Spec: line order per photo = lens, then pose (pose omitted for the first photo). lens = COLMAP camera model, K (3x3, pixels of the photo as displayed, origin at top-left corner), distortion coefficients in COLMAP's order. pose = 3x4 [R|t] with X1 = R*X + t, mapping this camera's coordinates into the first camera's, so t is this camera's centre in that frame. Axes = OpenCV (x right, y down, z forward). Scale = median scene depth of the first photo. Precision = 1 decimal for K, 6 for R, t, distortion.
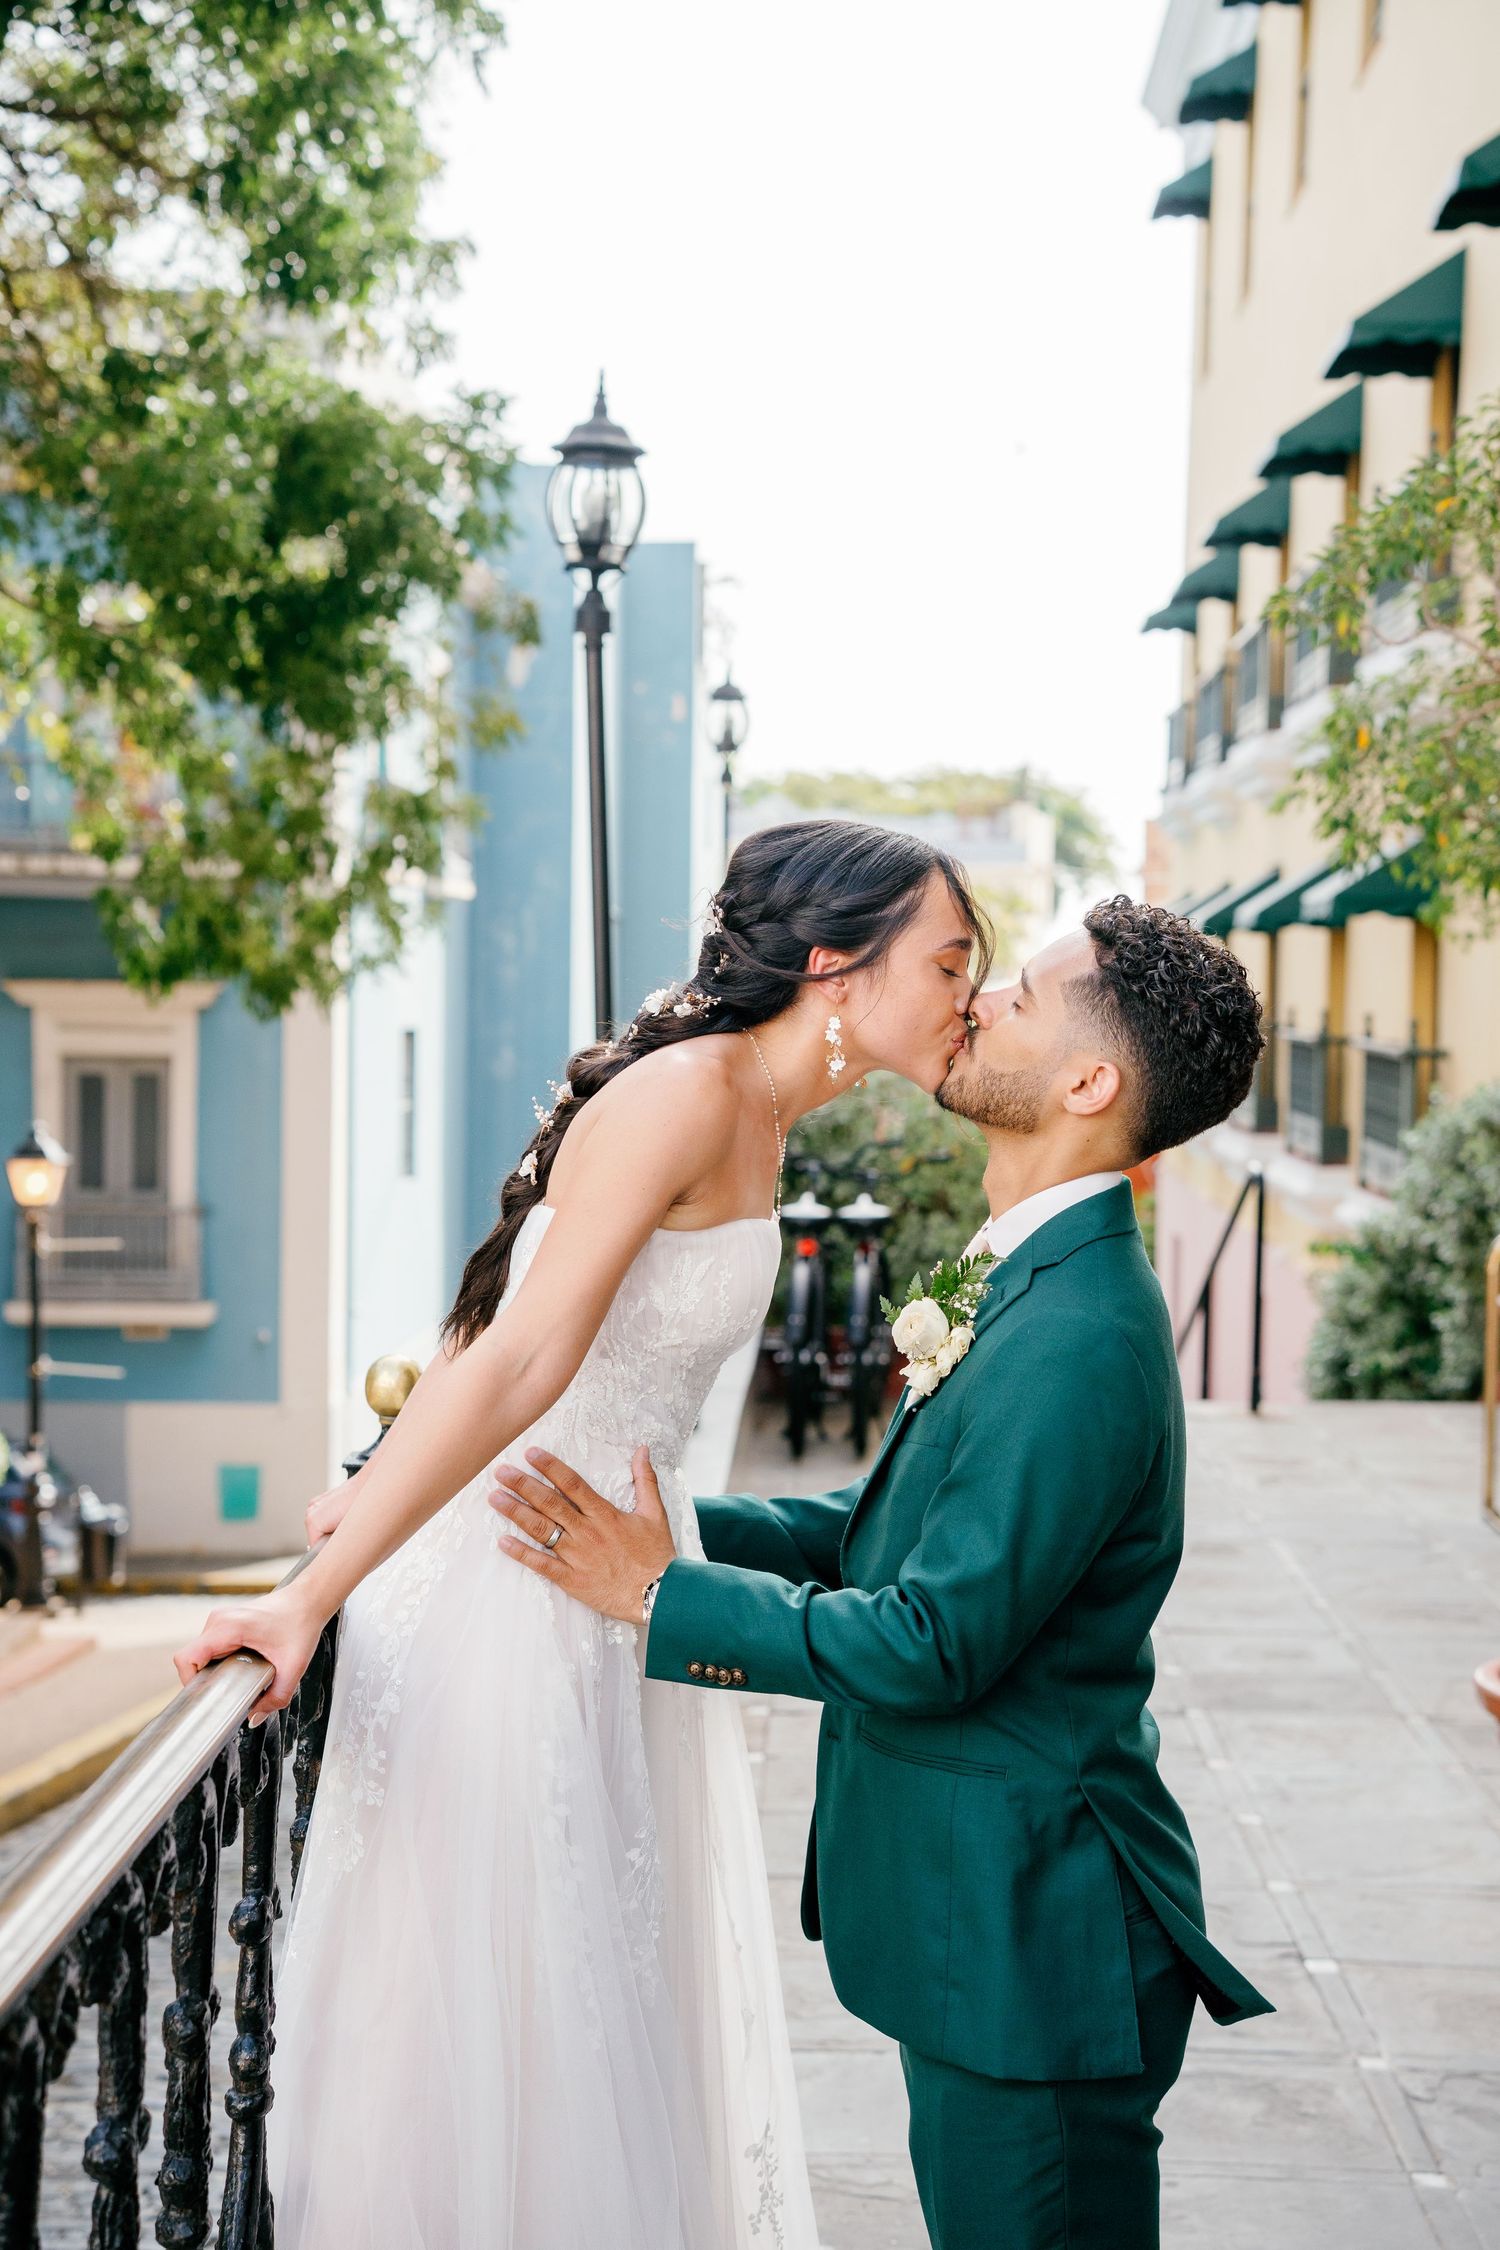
lens RADIAL K [[3242.9, 0, 800.3], [0, 3242.9, 1170.0], [0, 0, 1]] dist [0.198748, 0.067129]
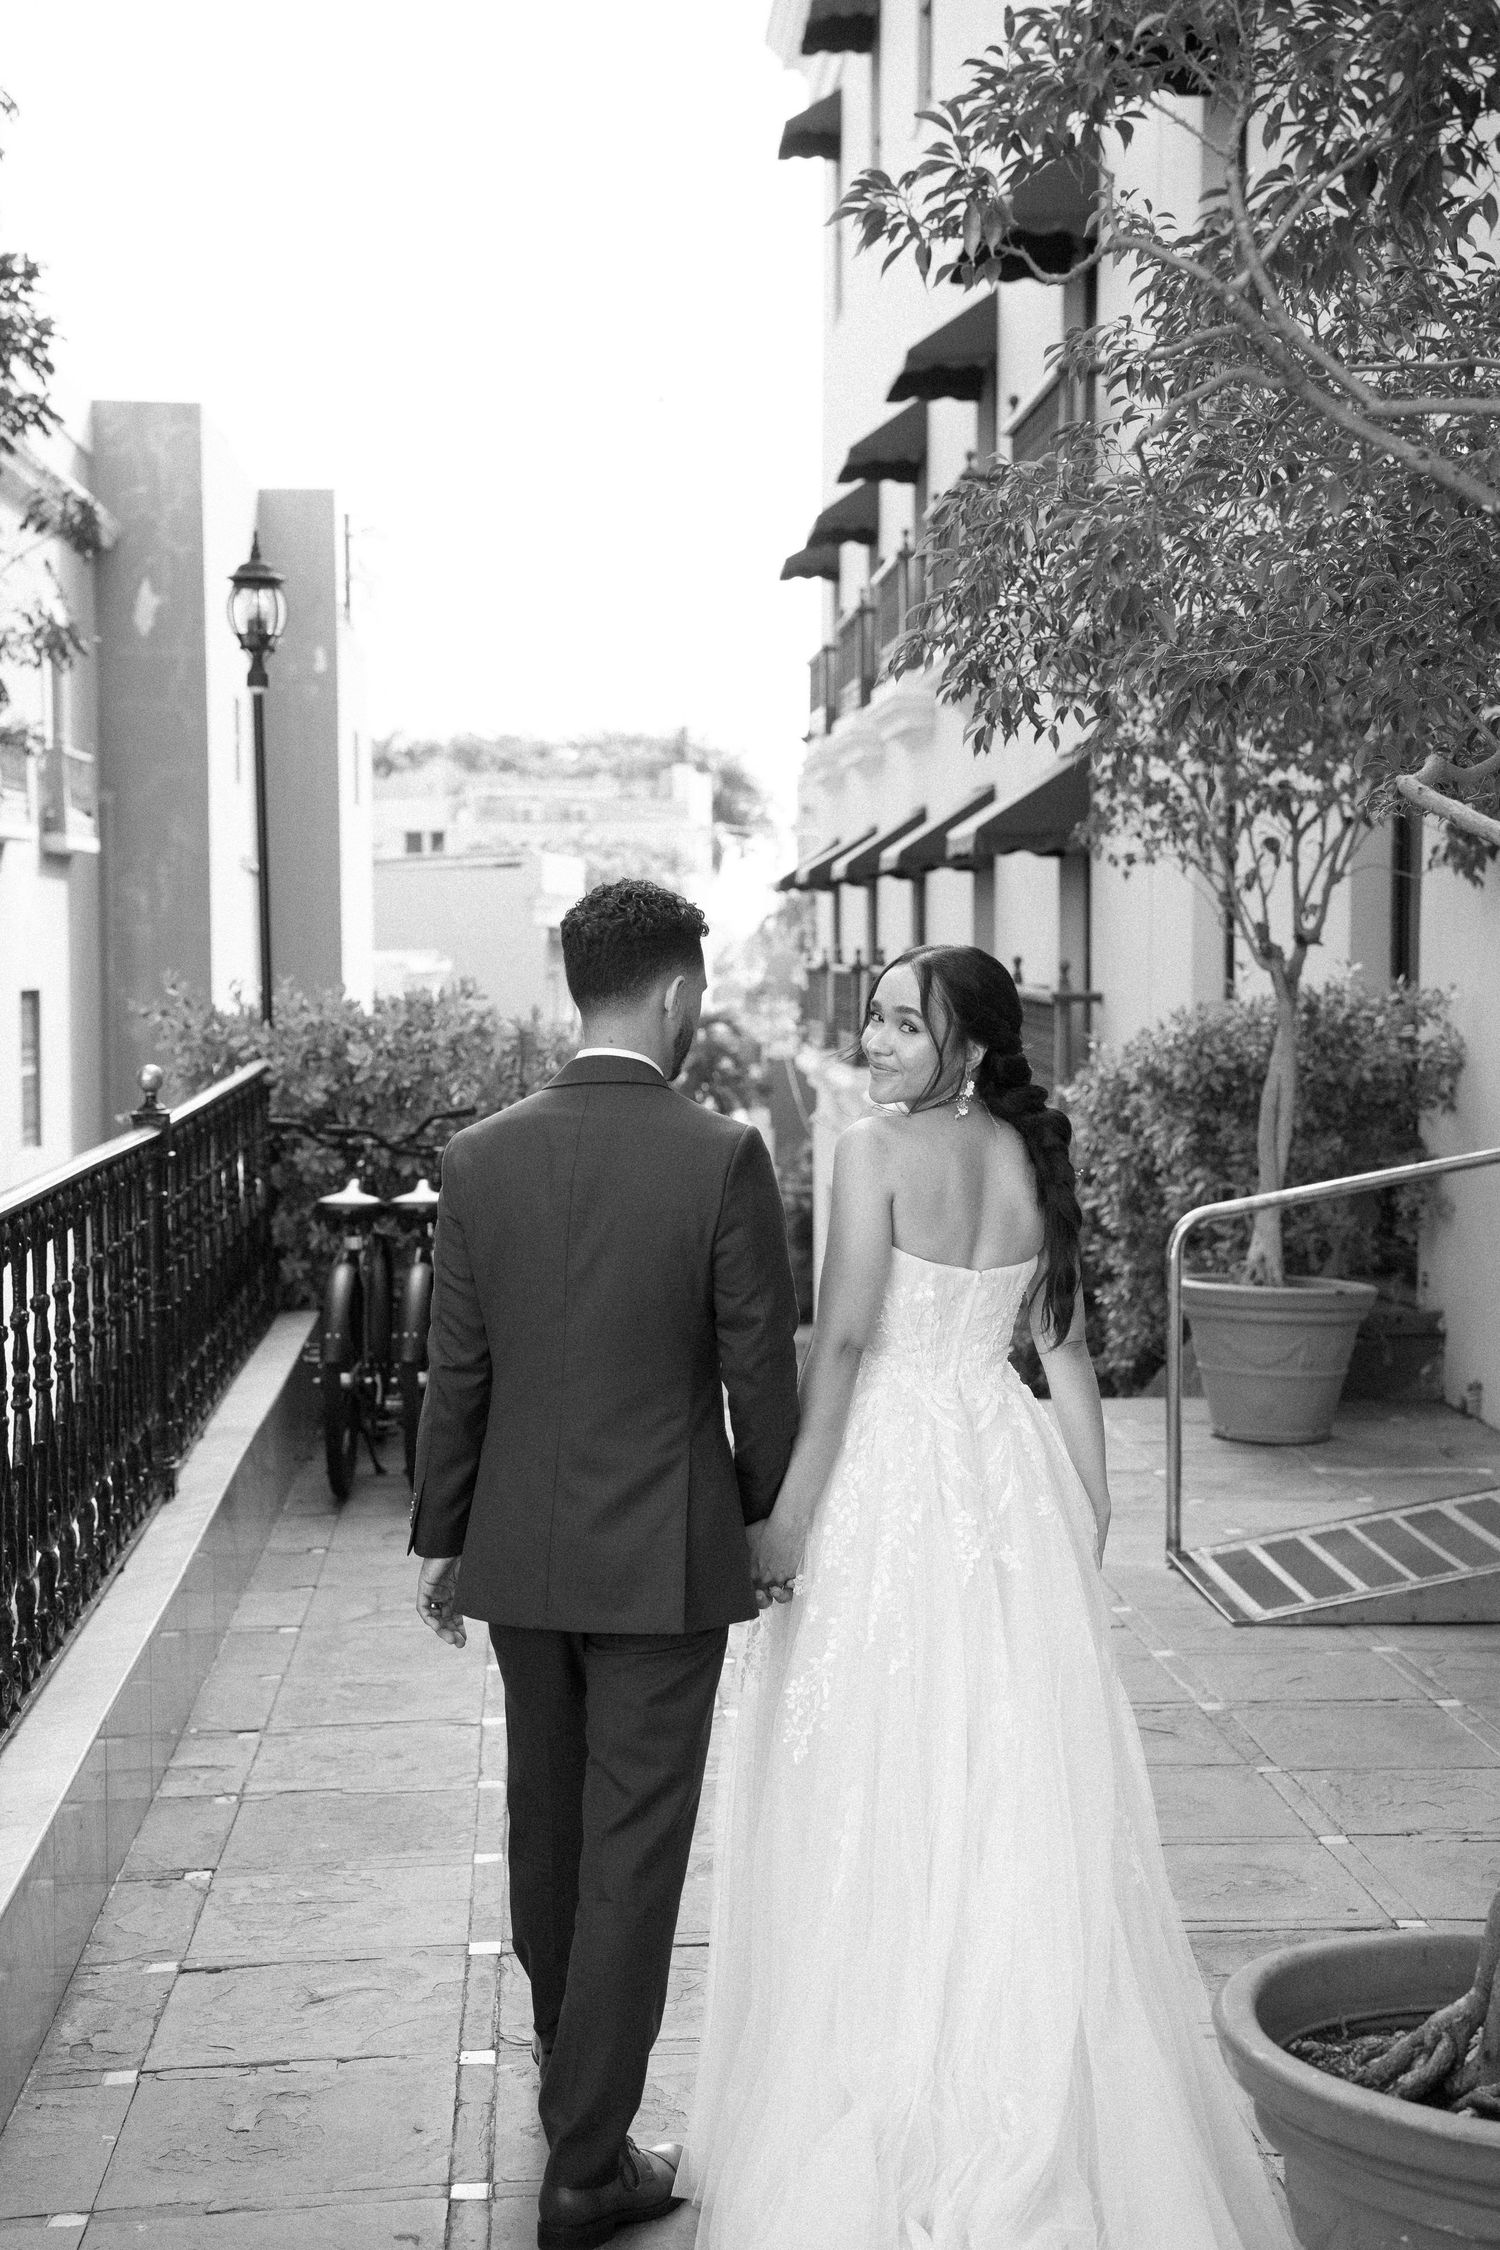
lens RADIAL K [[3093.6, 0, 750.0], [0, 3093.6, 1125.0], [0, 0, 1]] dist [0.217028, -0.034900]
pose [[0.996149, -0.020409, 0.085274, 0.023031], [0.020262, 0.999791, 0.002591, -0.003541], [-0.085309, -0.000853, 0.996354, 0.132501]]
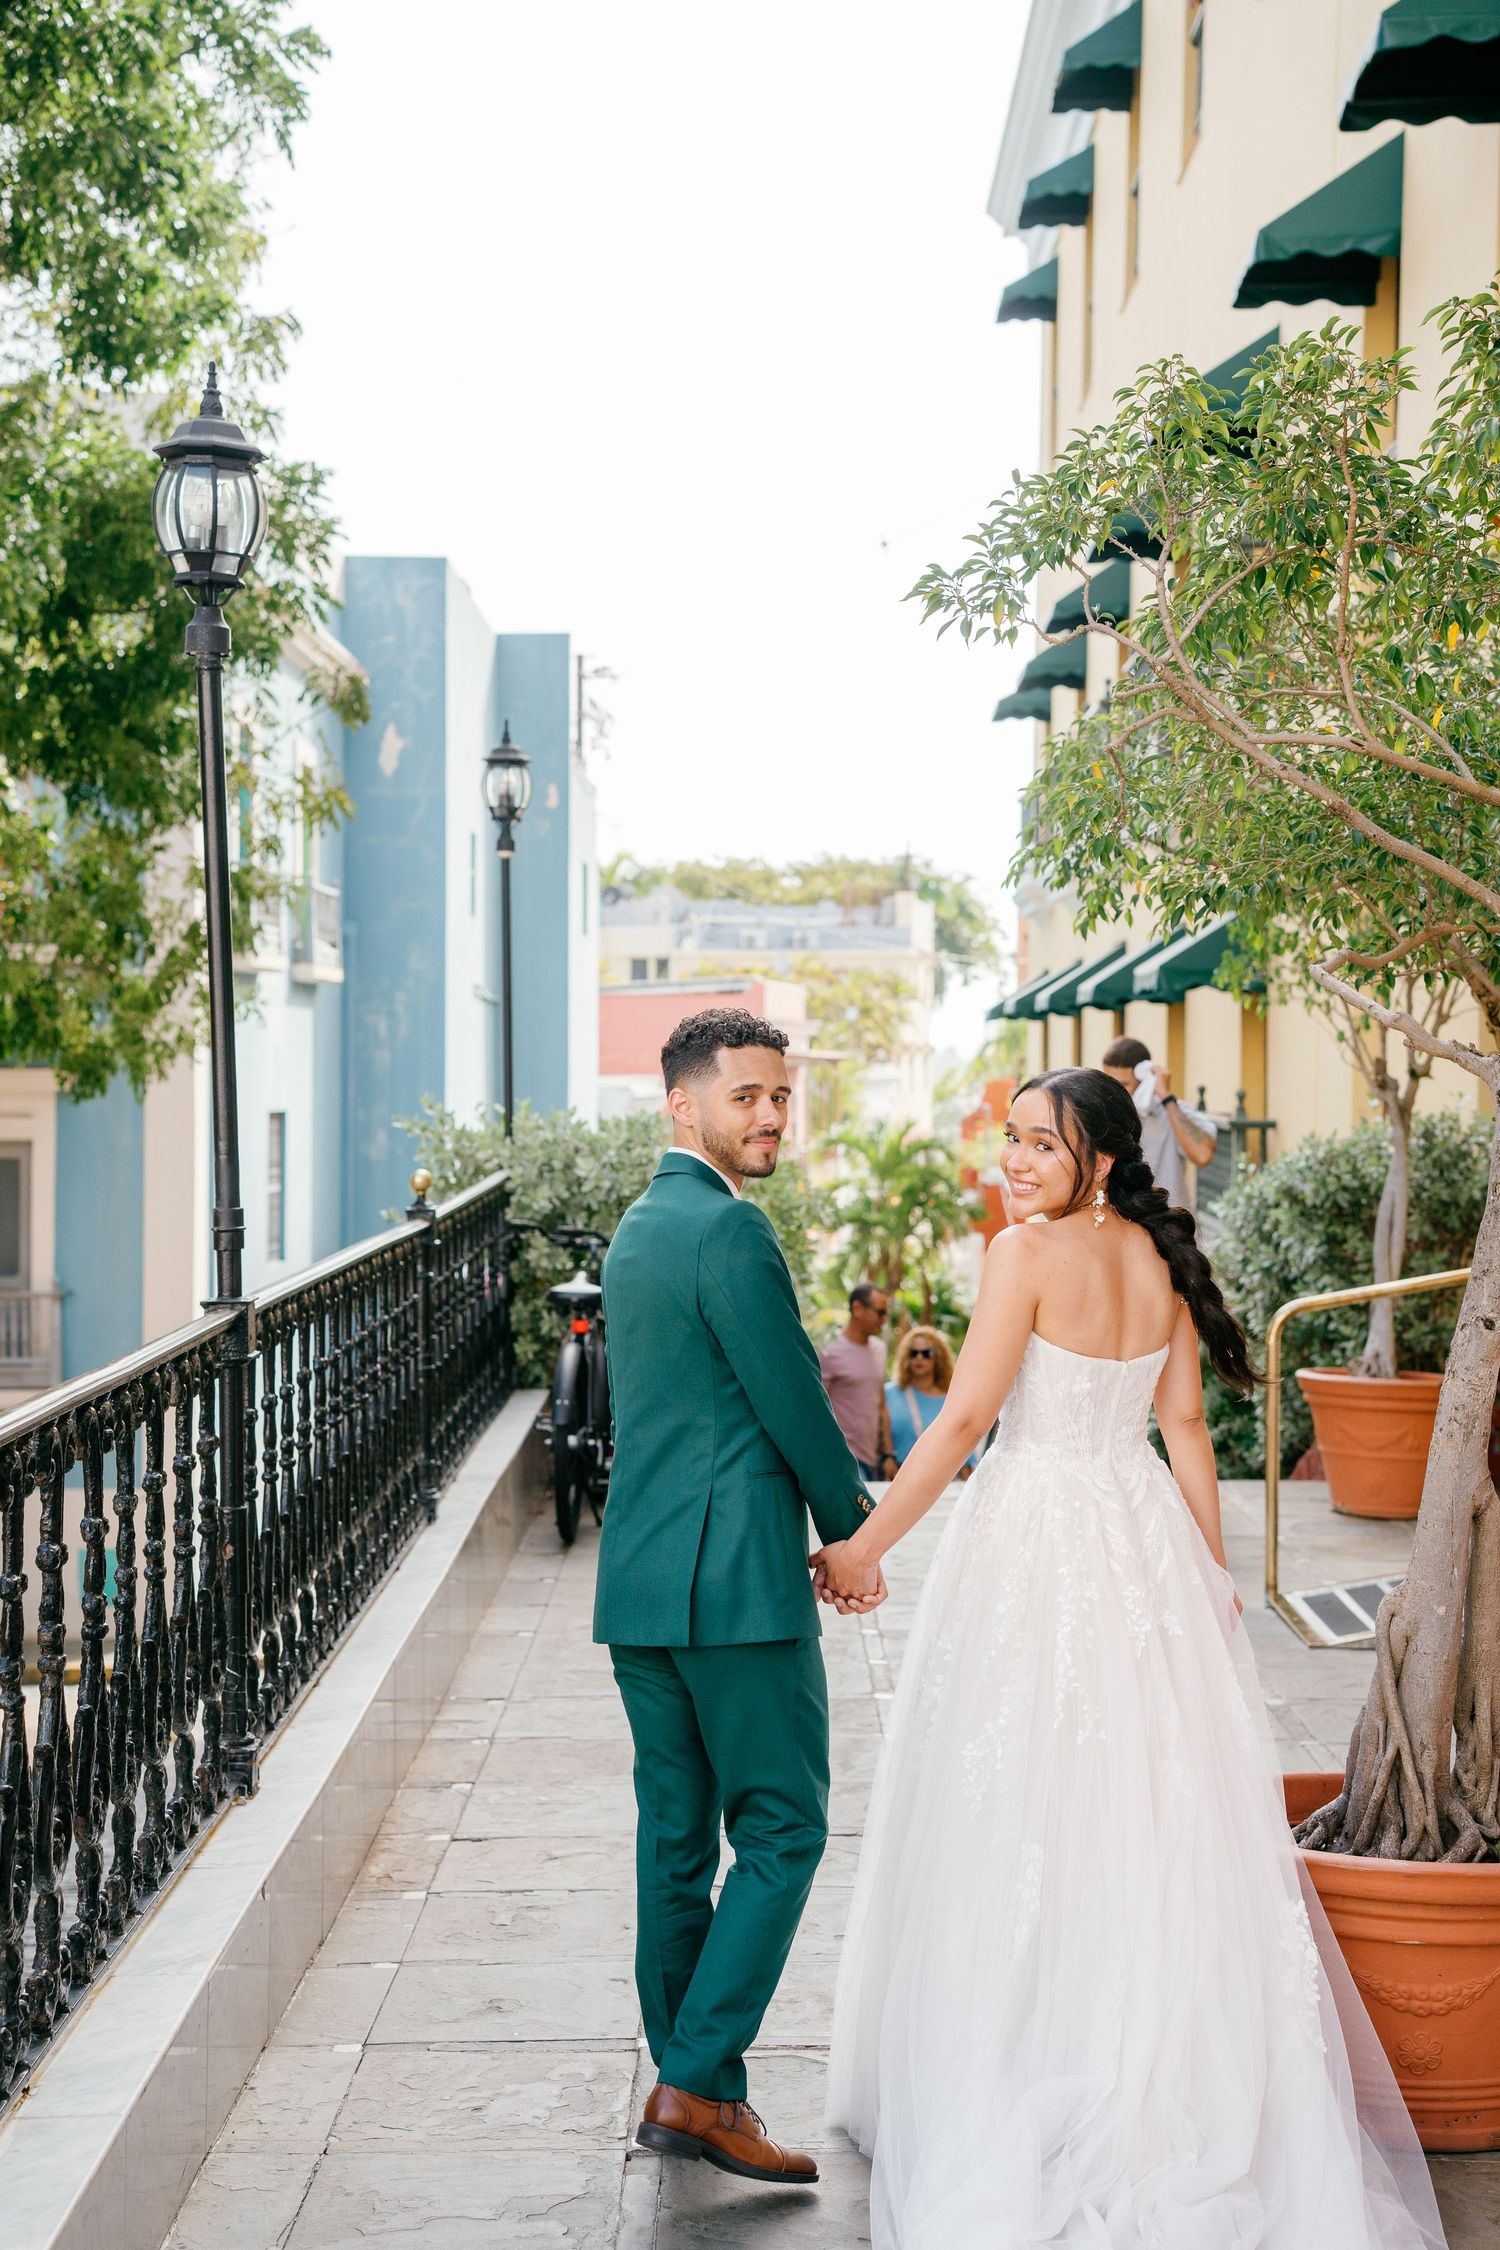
lens RADIAL K [[3138.9, 0, 750.0], [0, 3138.9, 1125.0], [0, 0, 1]] dist [0.217956, -0.004902]
pose [[0.999859, -0.008915, 0.014218, 0.025654], [0.009466, 0.999188, -0.039167, 0.000985], [-0.013857, 0.039296, 0.999132, 0.041725]]
